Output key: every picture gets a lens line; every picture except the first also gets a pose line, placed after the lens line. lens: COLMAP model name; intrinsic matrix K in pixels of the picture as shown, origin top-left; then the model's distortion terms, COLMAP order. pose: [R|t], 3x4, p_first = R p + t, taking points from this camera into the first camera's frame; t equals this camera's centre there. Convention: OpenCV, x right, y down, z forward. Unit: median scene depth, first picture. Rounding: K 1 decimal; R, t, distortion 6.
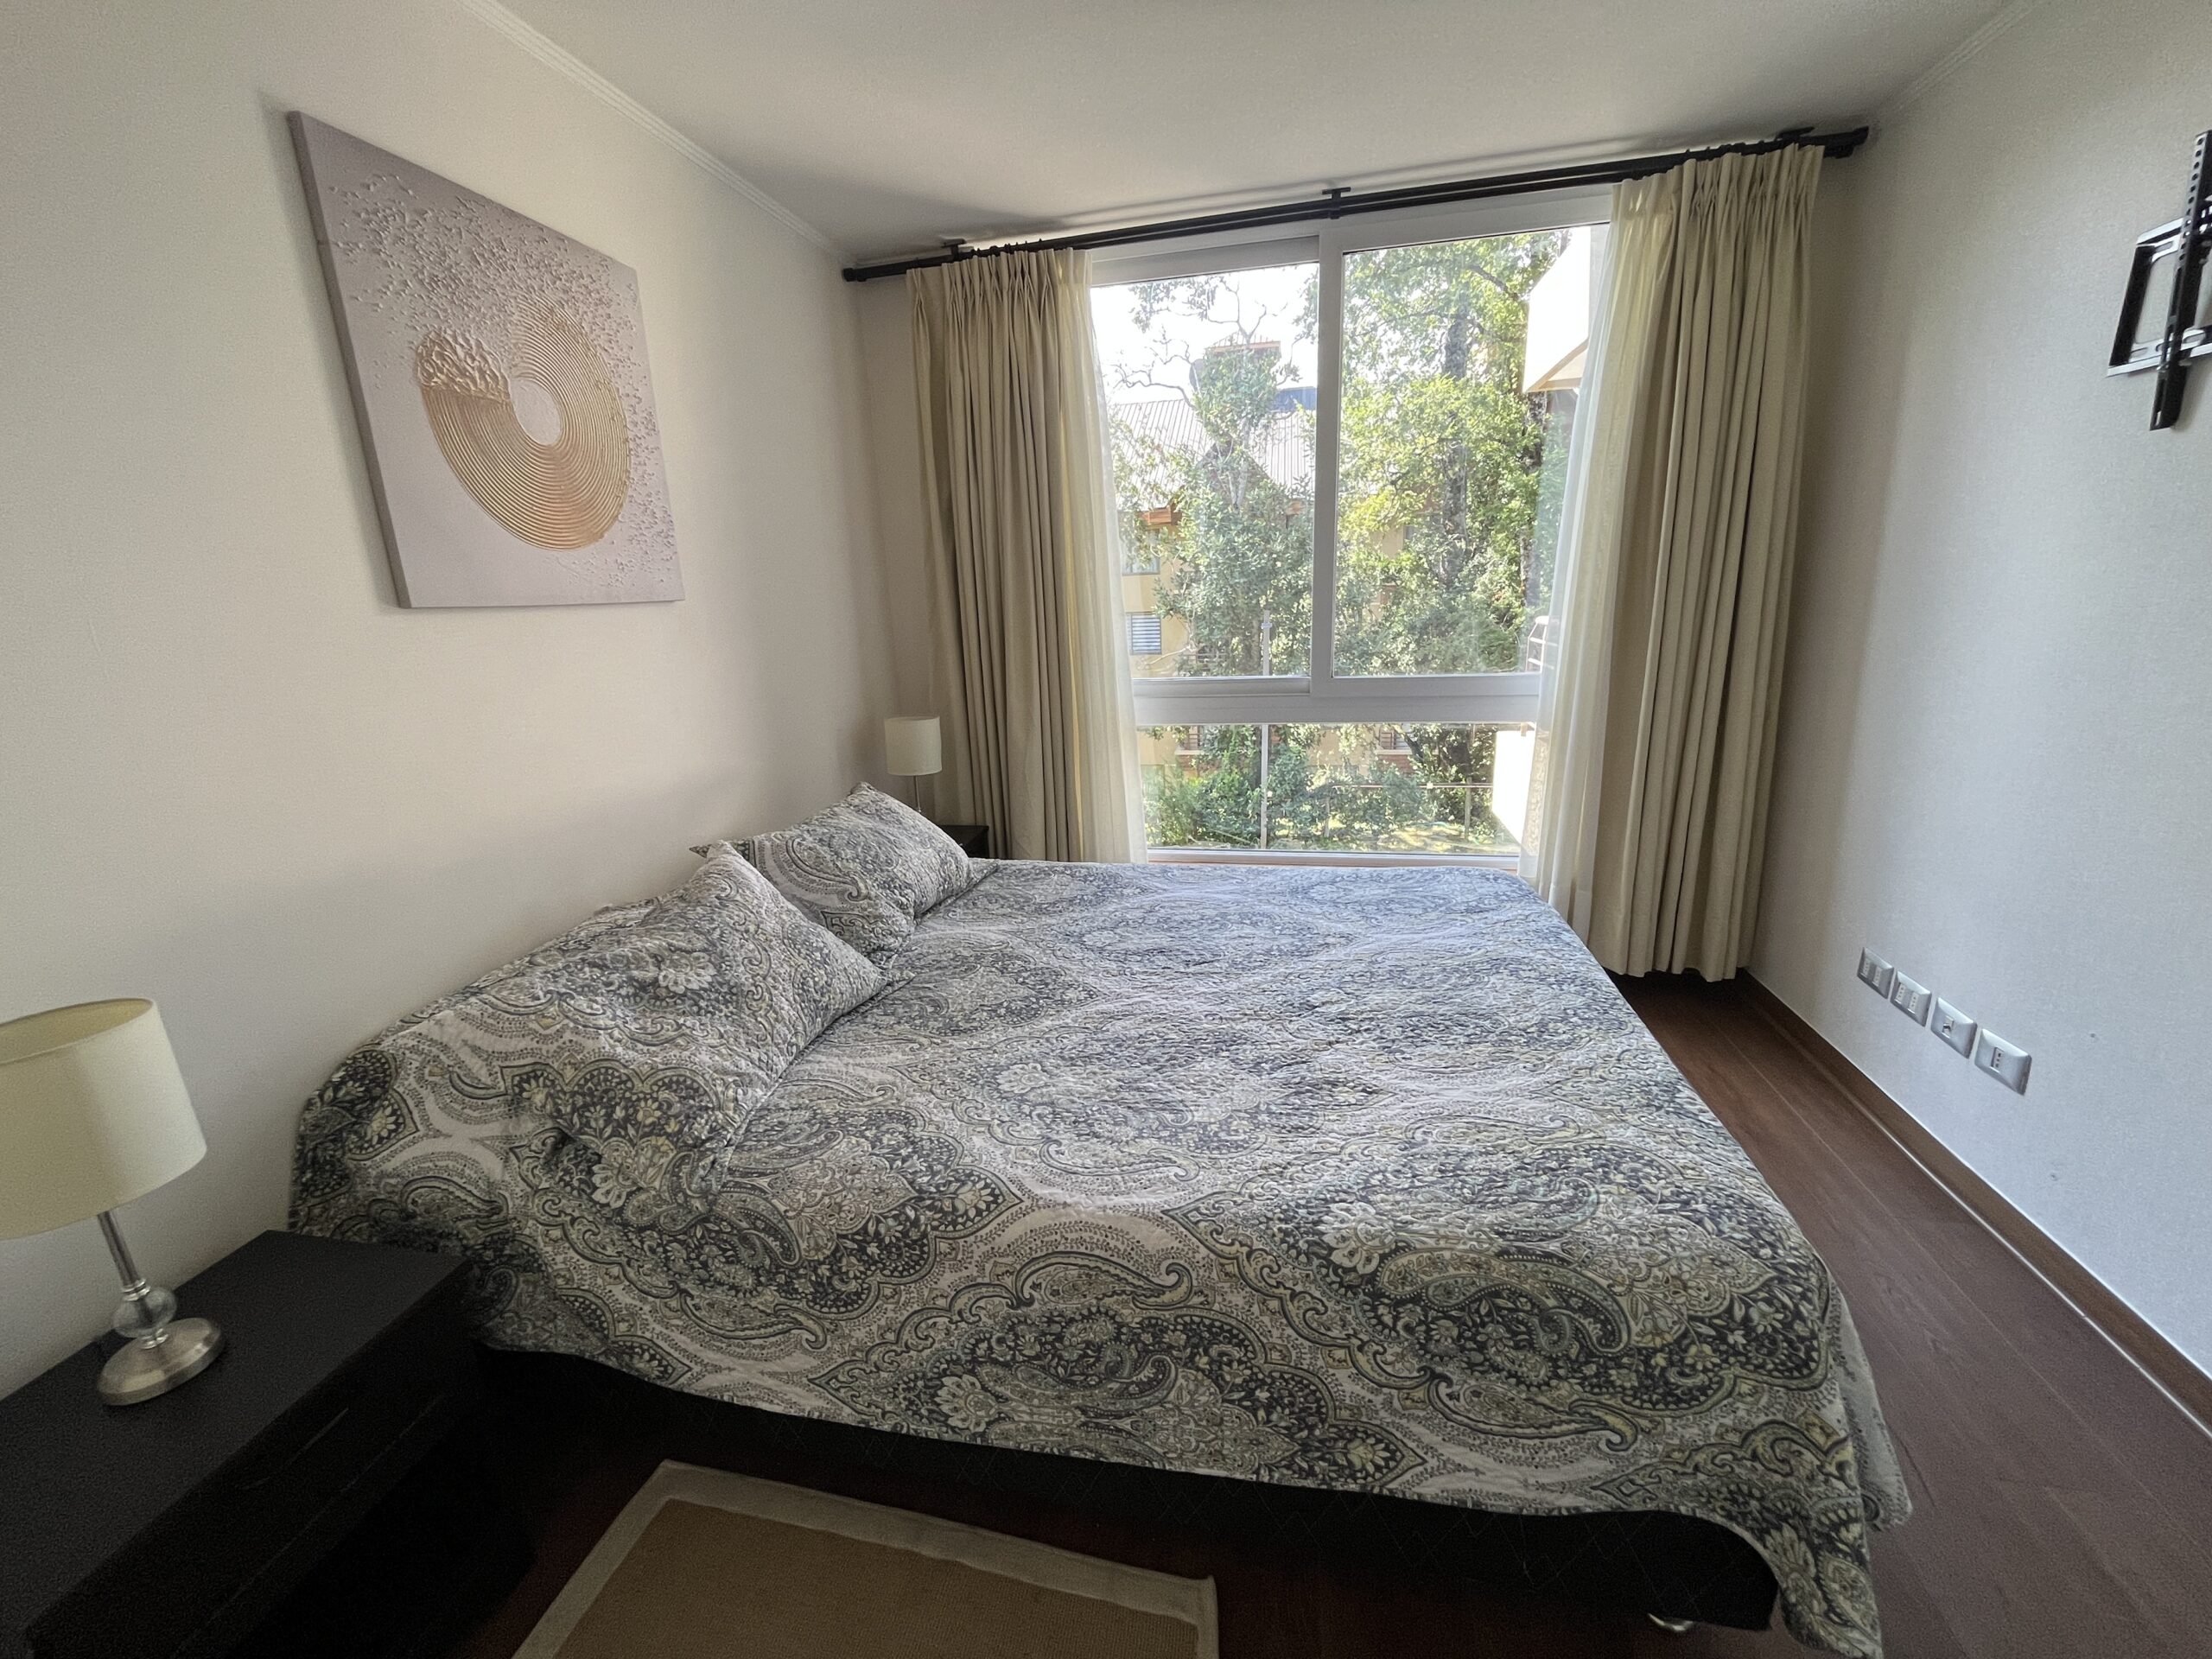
lens RADIAL K [[895.1, 0, 1097.2], [0, 895.1, 828.1], [0, 0, 1]] dist [-0.003168, 0.000162]
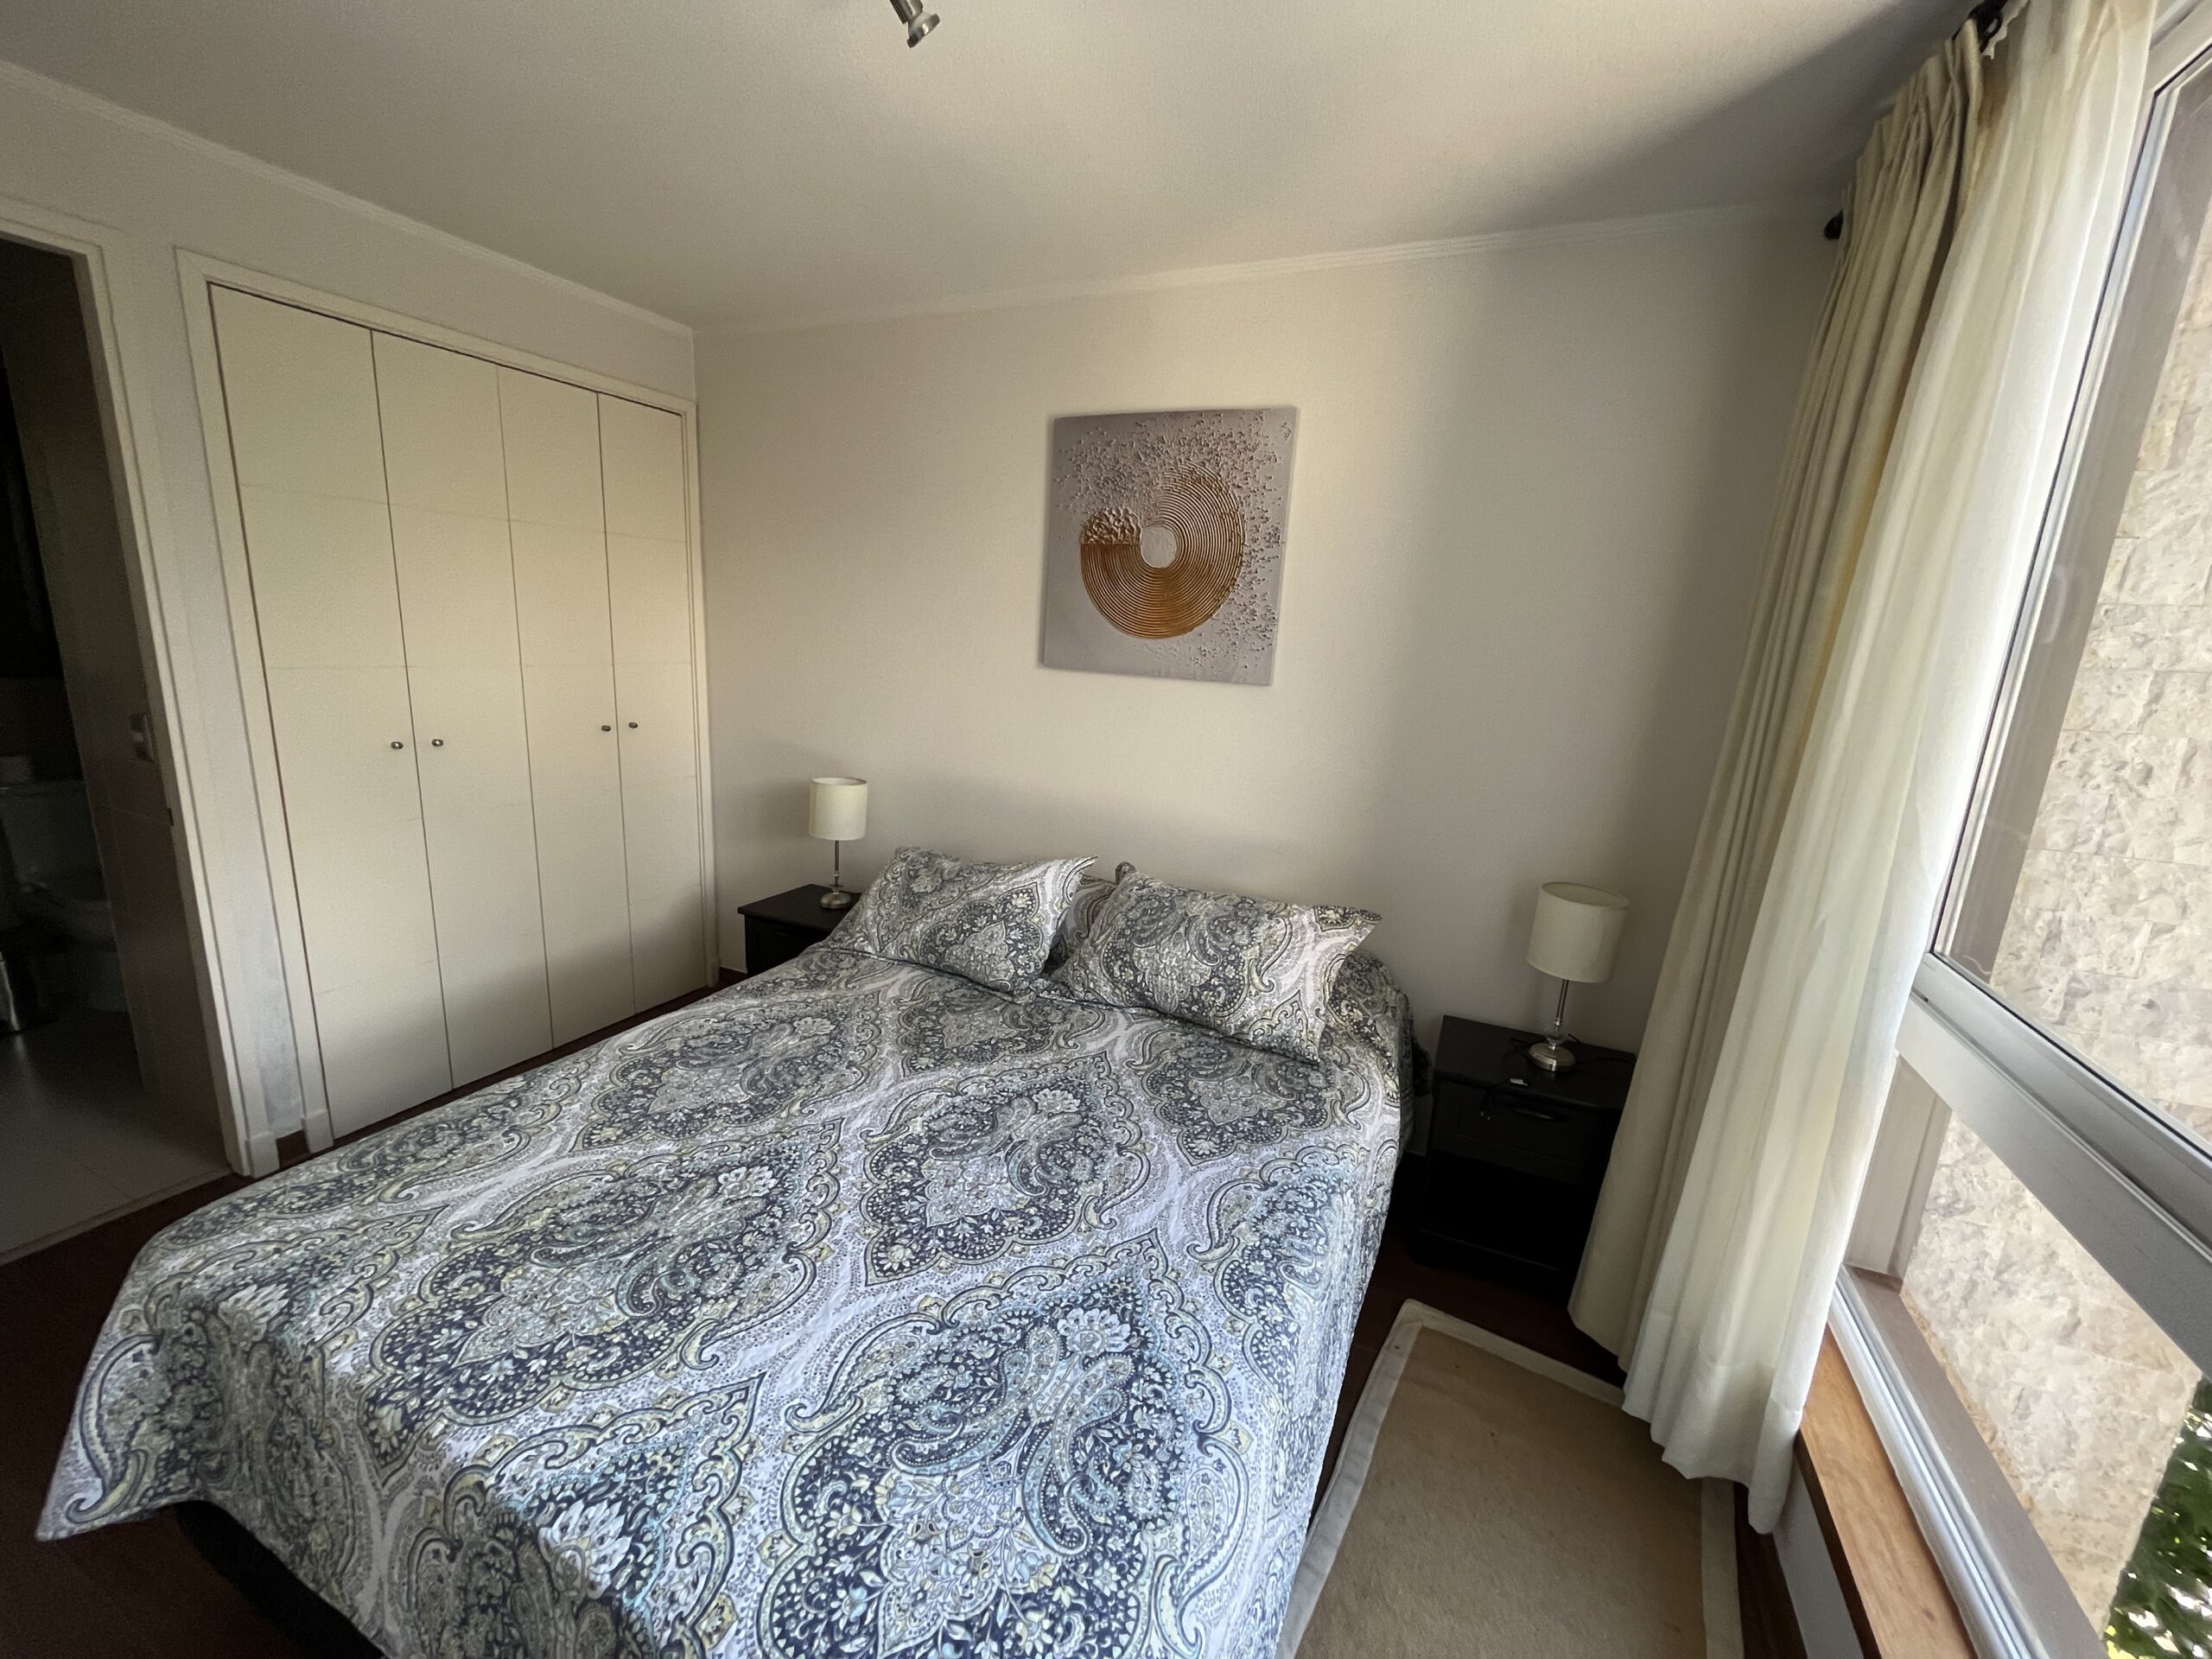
lens RADIAL K [[892.1, 0, 1099.7], [0, 892.1, 827.8], [0, 0, 1]] dist [0.001039, -0.000033]
pose [[-0.227797, 0.239880, -0.943698, 0.915958], [-0.297216, 0.905795, 0.301989, -0.477920], [0.927239, 0.349274, -0.135041, 1.314652]]
